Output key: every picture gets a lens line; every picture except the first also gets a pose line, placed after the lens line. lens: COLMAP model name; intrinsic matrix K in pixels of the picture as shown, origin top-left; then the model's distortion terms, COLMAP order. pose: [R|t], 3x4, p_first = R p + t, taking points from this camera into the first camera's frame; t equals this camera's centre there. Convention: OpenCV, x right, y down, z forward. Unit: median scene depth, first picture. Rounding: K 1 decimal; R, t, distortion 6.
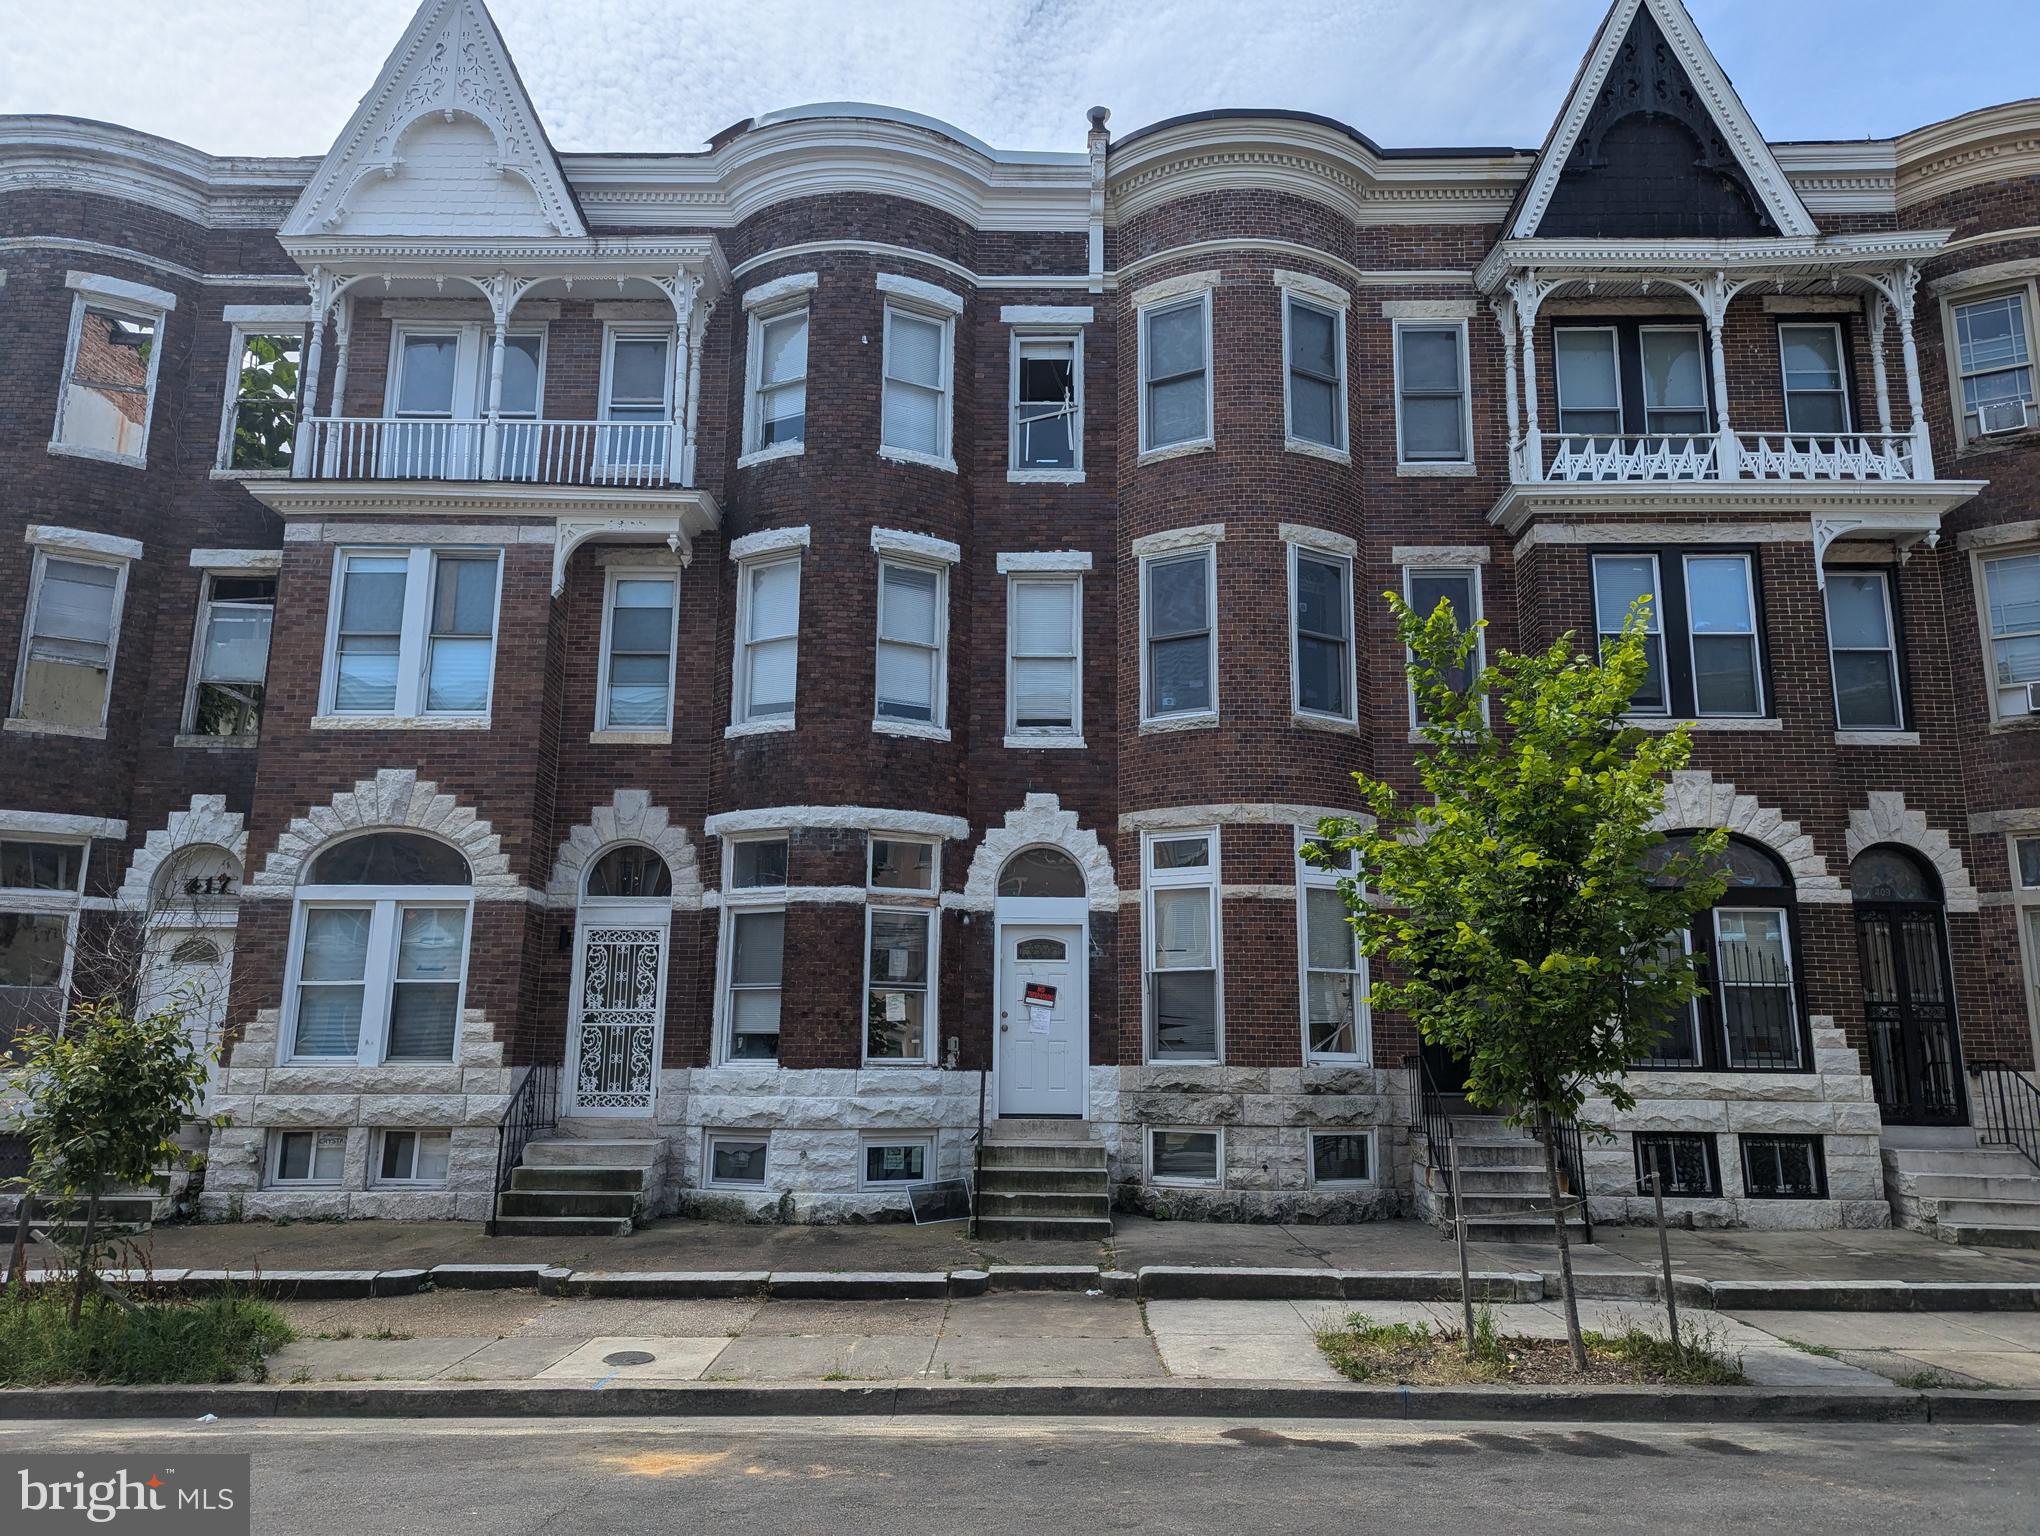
lens RADIAL K [[1431.6, 0, 1020.8], [0, 1431.6, 773.5], [0, 0, 1]] dist [0.012922, 0.002078]
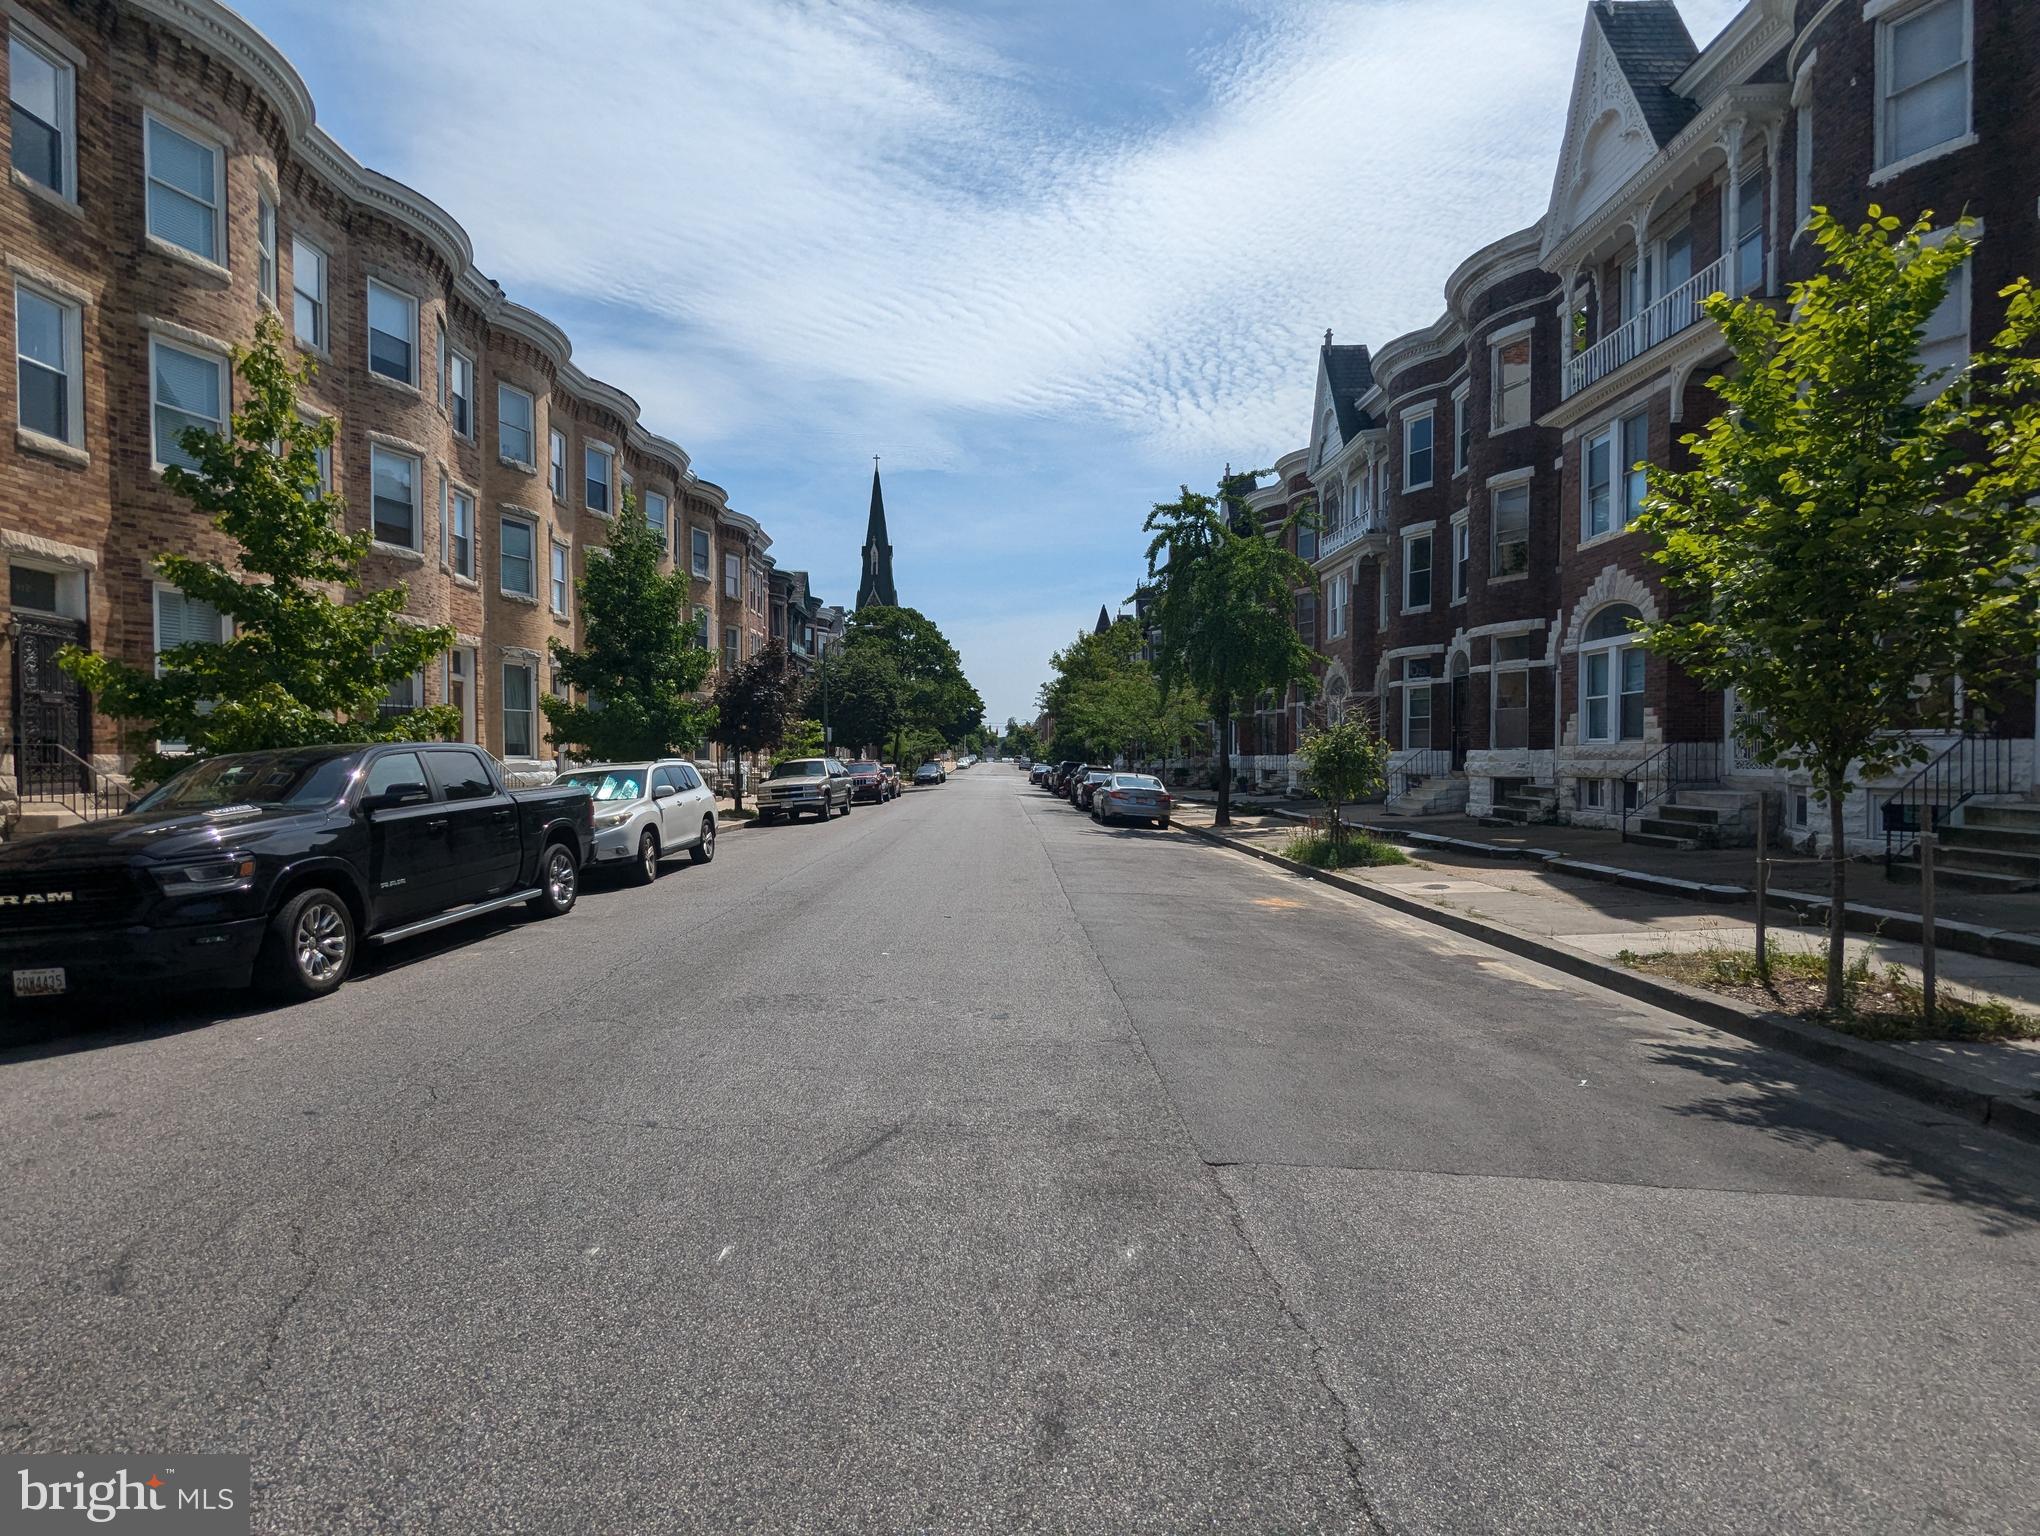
lens RADIAL K [[947.3, 0, 1019.0], [0, 947.3, 770.7], [0, 0, 1]] dist [0.000218, -0.000385]
pose [[0.026283, 0.010874, -0.999595, 0.653348], [0.210950, 0.977363, 0.016179, 0.068101], [0.977143, -0.211290, 0.023394, 0.278691]]
